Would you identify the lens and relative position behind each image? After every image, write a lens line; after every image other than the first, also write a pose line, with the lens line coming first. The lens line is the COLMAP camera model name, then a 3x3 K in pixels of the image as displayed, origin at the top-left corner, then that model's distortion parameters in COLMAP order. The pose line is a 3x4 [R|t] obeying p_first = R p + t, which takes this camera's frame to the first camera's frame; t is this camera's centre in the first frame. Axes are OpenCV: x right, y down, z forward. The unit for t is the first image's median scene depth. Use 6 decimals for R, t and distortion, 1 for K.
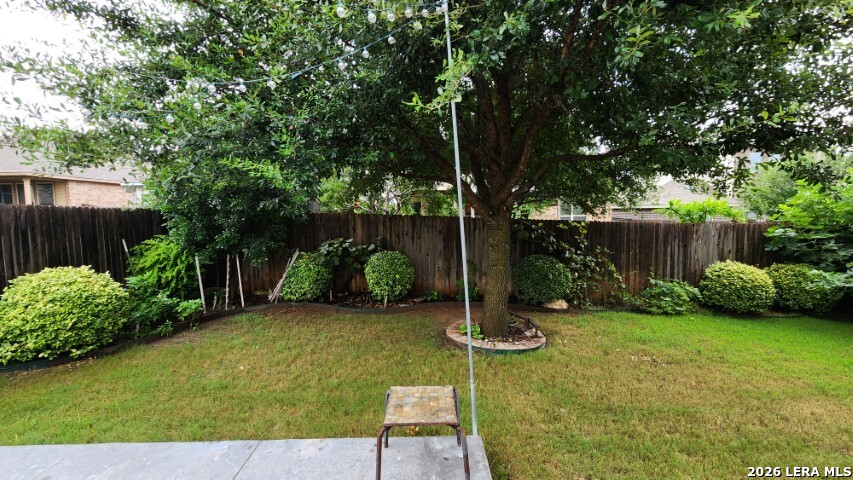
lens RADIAL K [[348.3, 0, 425.1], [0, 348.3, 233.9], [0, 0, 1]] dist [-0.002178, -0.000620]
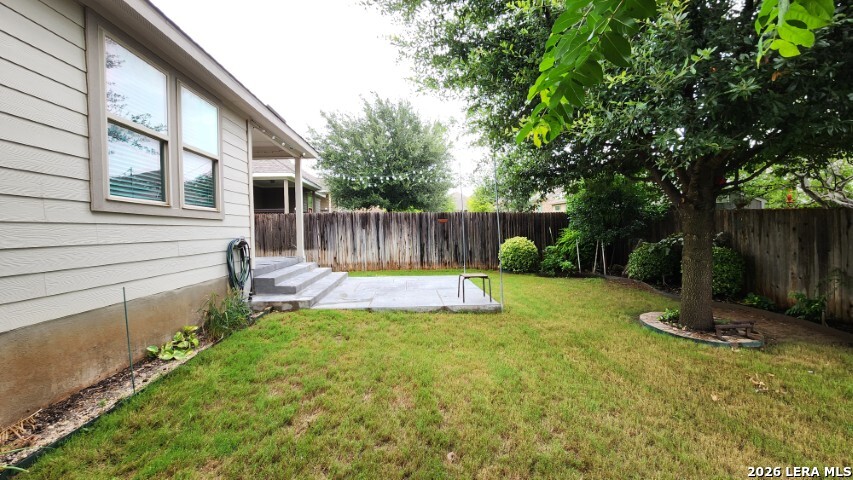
lens RADIAL K [[348.3, 0, 425.1], [0, 348.3, 233.9], [0, 0, 1]] dist [-0.002178, -0.000620]
pose [[0.056798, 0.030229, -0.997928, 0.870806], [-0.043848, 0.998653, 0.027755, 0.022582], [0.997422, 0.042180, 0.058046, 0.115134]]
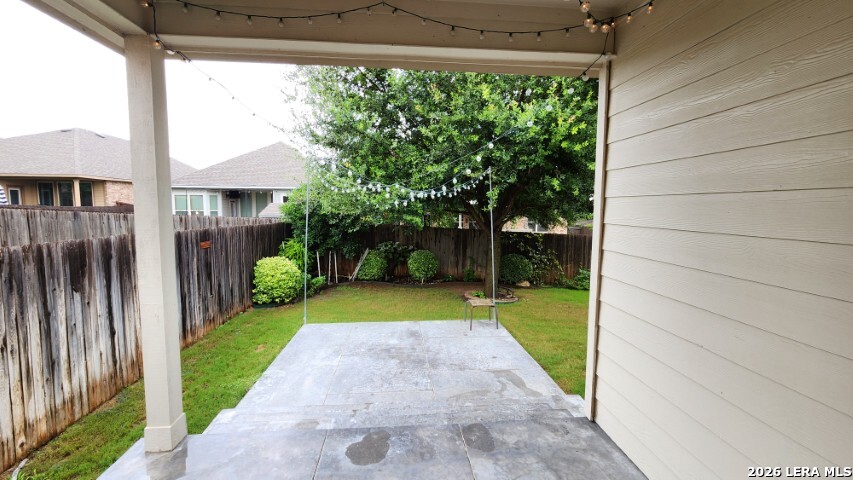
lens RADIAL K [[348.3, 0, 425.1], [0, 348.3, 233.9], [0, 0, 1]] dist [-0.002178, -0.000620]
pose [[0.996258, 0.020063, 0.084067, -0.235570], [-0.021084, 0.999714, 0.011275, -0.044983], [-0.083816, -0.013005, 0.996396, -0.615902]]
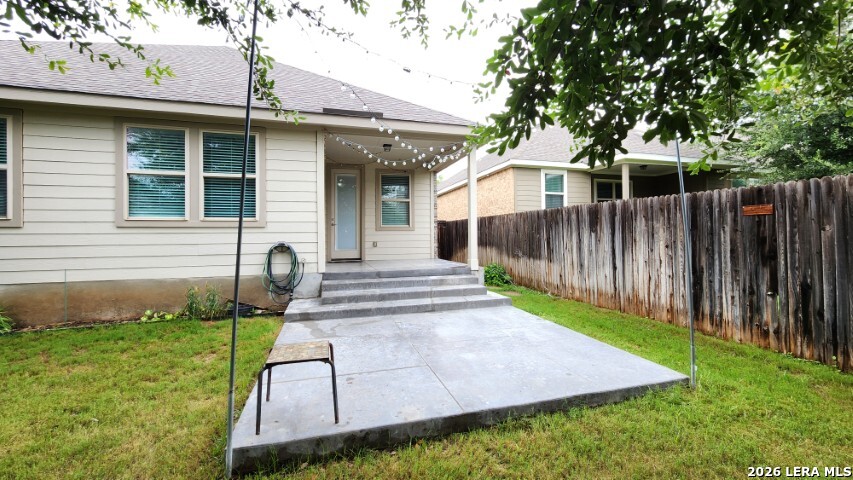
lens RADIAL K [[348.3, 0, 425.1], [0, 348.3, 233.9], [0, 0, 1]] dist [-0.002178, -0.000620]
pose [[-0.960773, 0.027112, -0.276009, -0.031736], [0.011468, 0.998243, 0.058135, 0.002909], [0.277100, 0.052690, -0.959395, 0.676720]]
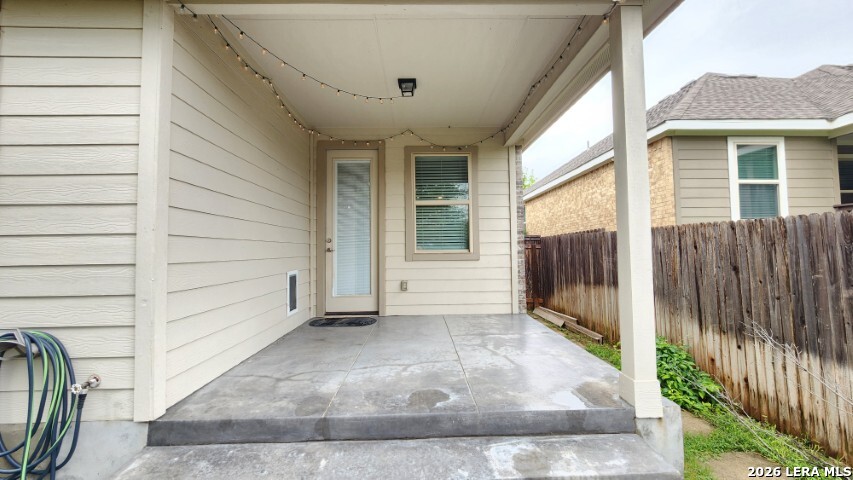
lens RADIAL K [[348.3, 0, 425.1], [0, 348.3, 233.9], [0, 0, 1]] dist [-0.002178, -0.000620]
pose [[-0.999149, 0.033253, -0.024396, -0.251176], [0.032747, 0.999246, 0.020836, -0.002402], [0.025070, 0.020019, -0.999485, 0.040651]]
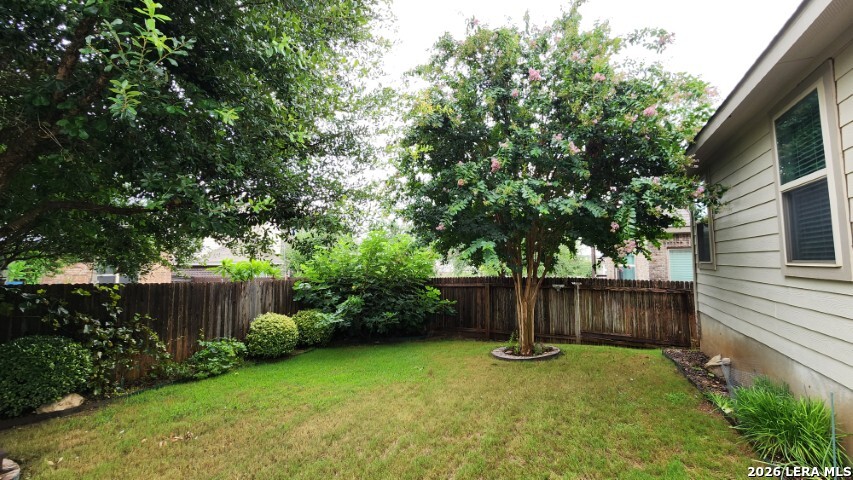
lens RADIAL K [[348.3, 0, 425.1], [0, 348.3, 233.9], [0, 0, 1]] dist [-0.002178, -0.000620]
pose [[0.453762, 0.083035, 0.887246, 0.055176], [0.058552, 0.990720, -0.122664, -0.011844], [-0.889197, 0.107610, 0.444689, -0.017524]]
